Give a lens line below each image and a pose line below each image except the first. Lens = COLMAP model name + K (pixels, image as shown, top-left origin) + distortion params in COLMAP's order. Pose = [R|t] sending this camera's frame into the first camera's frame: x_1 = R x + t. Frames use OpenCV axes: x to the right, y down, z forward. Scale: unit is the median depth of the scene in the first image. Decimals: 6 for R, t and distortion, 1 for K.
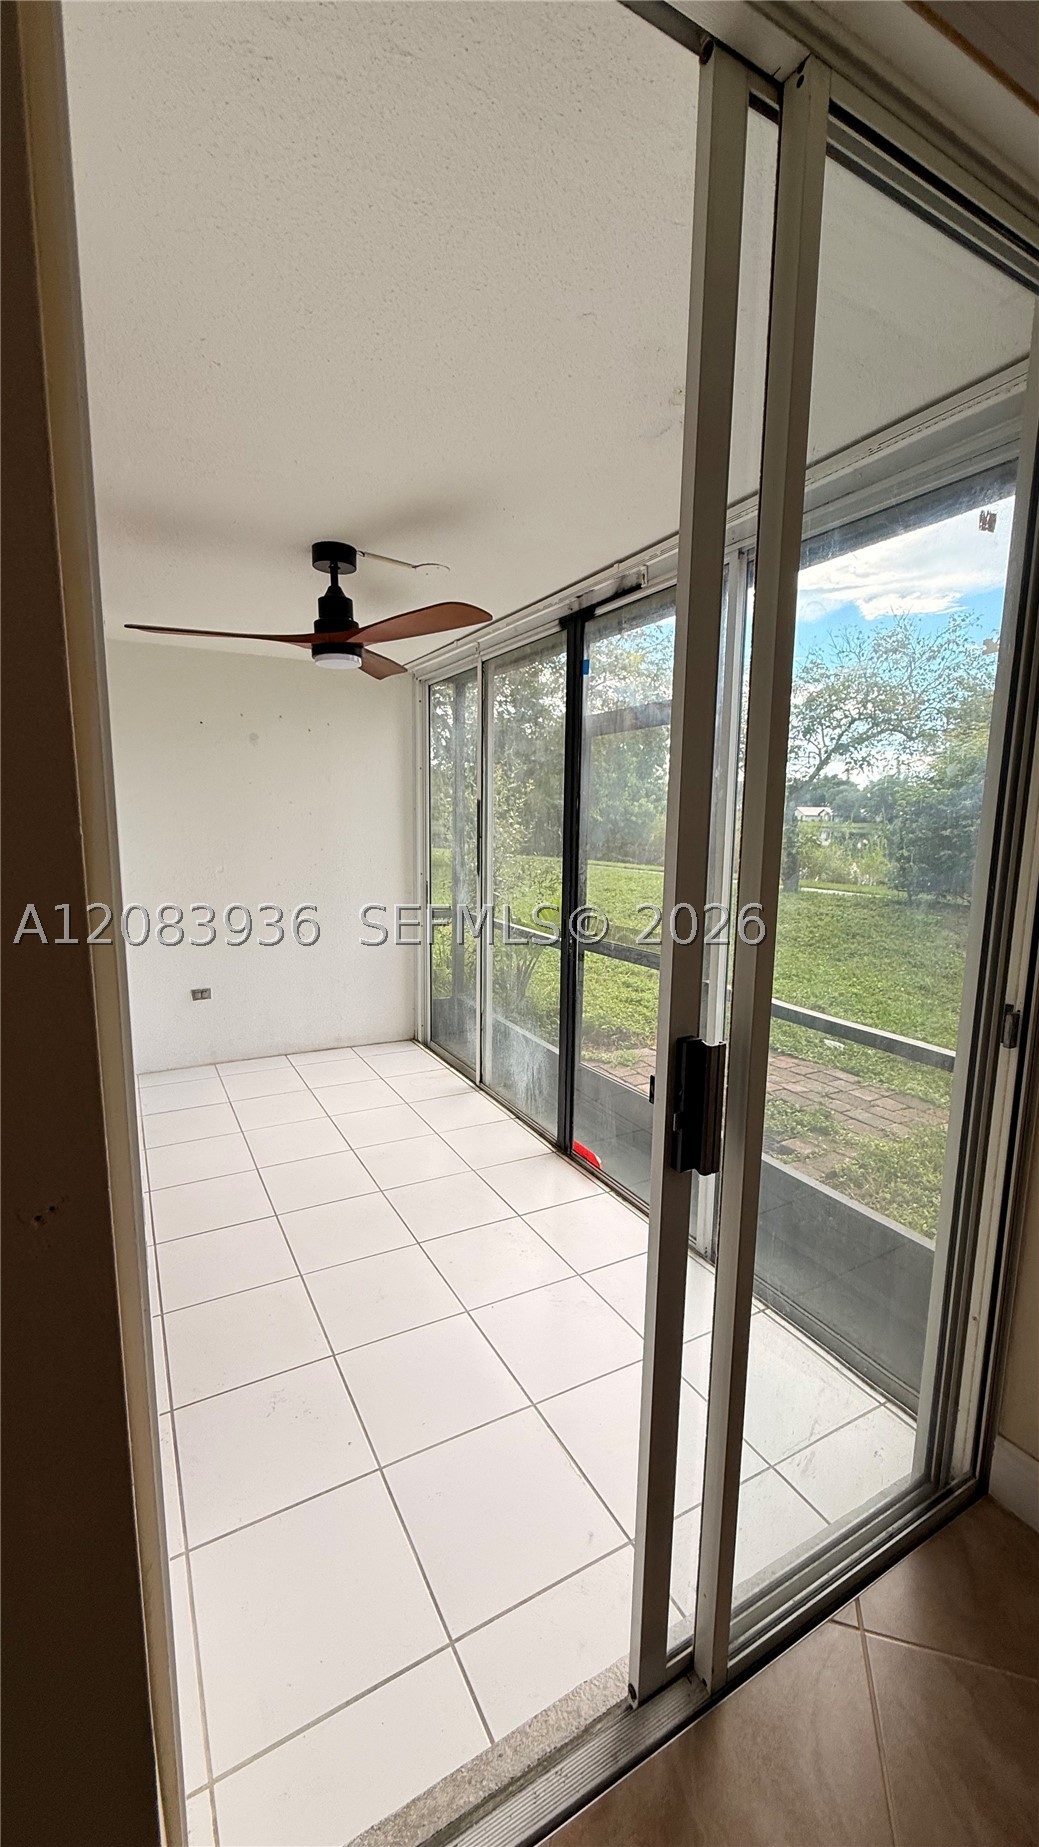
lens RADIAL K [[735.7, 0, 520.2], [0, 735.7, 918.5], [0, 0, 1]] dist [-0.000368, 0.000031]
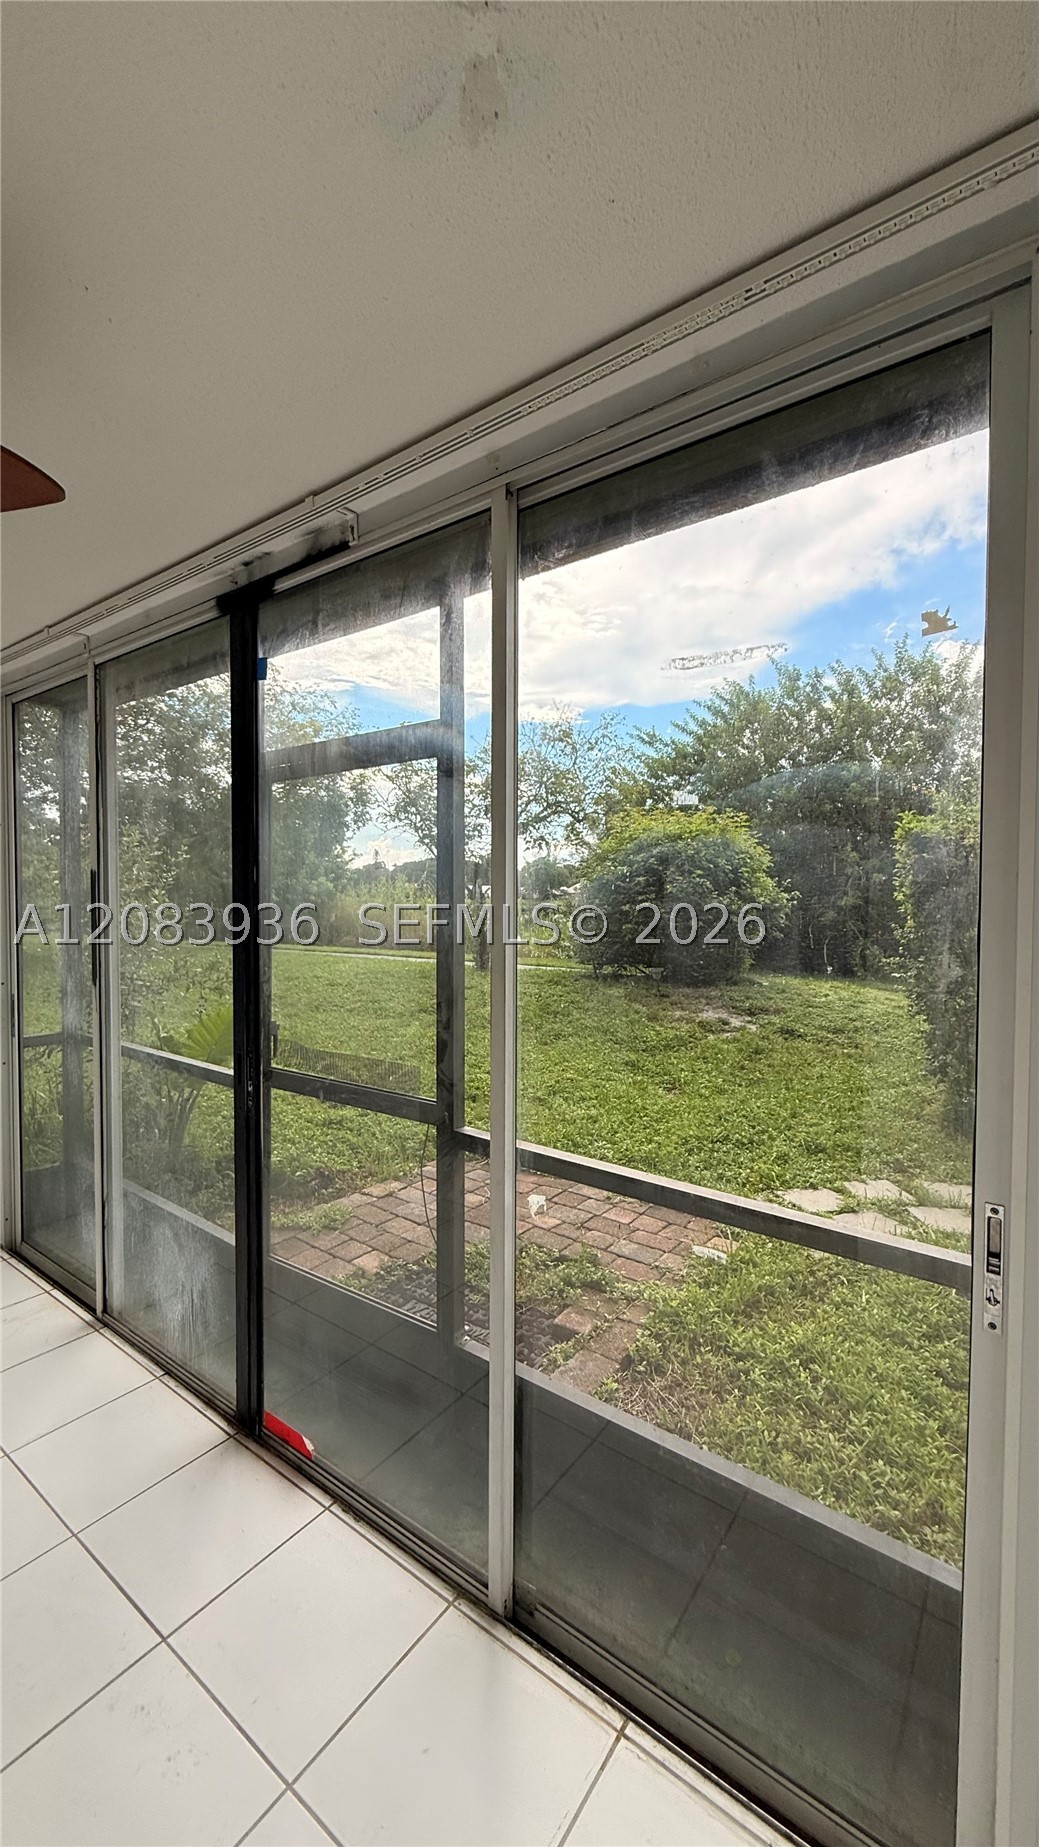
lens RADIAL K [[747.9, 0, 520.7], [0, 747.9, 916.2], [0, 0, 1]] dist [0.001191, -0.000083]
pose [[0.910924, -0.020590, 0.412061, 0.013769], [0.065568, 0.993285, -0.095315, -0.029607], [-0.407332, 0.113842, 0.906157, 0.224442]]
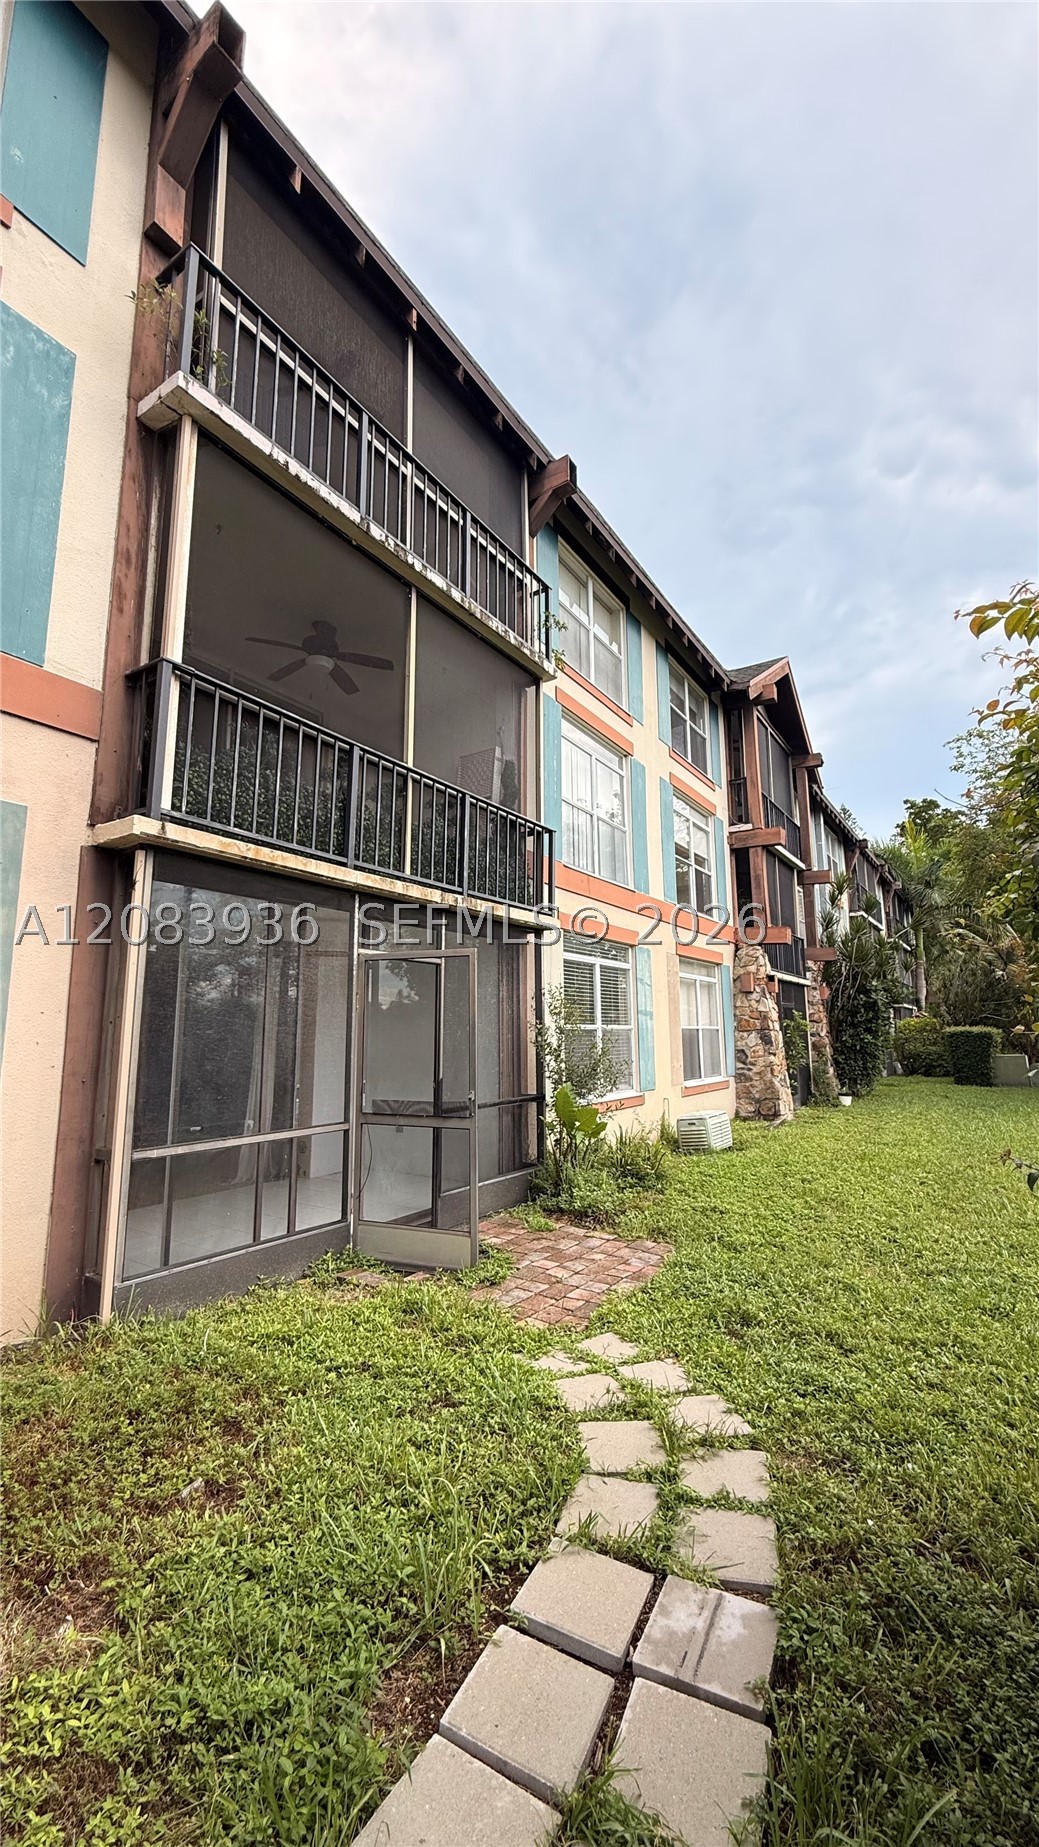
lens RADIAL K [[735.7, 0, 520.2], [0, 735.7, 918.5], [0, 0, 1]] dist [-0.000368, 0.000031]
pose [[0.463814, -0.150059, -0.873132, 1.377527], [-0.117022, 0.966538, -0.228275, -0.015590], [0.878170, 0.208053, 0.430734, 0.395578]]
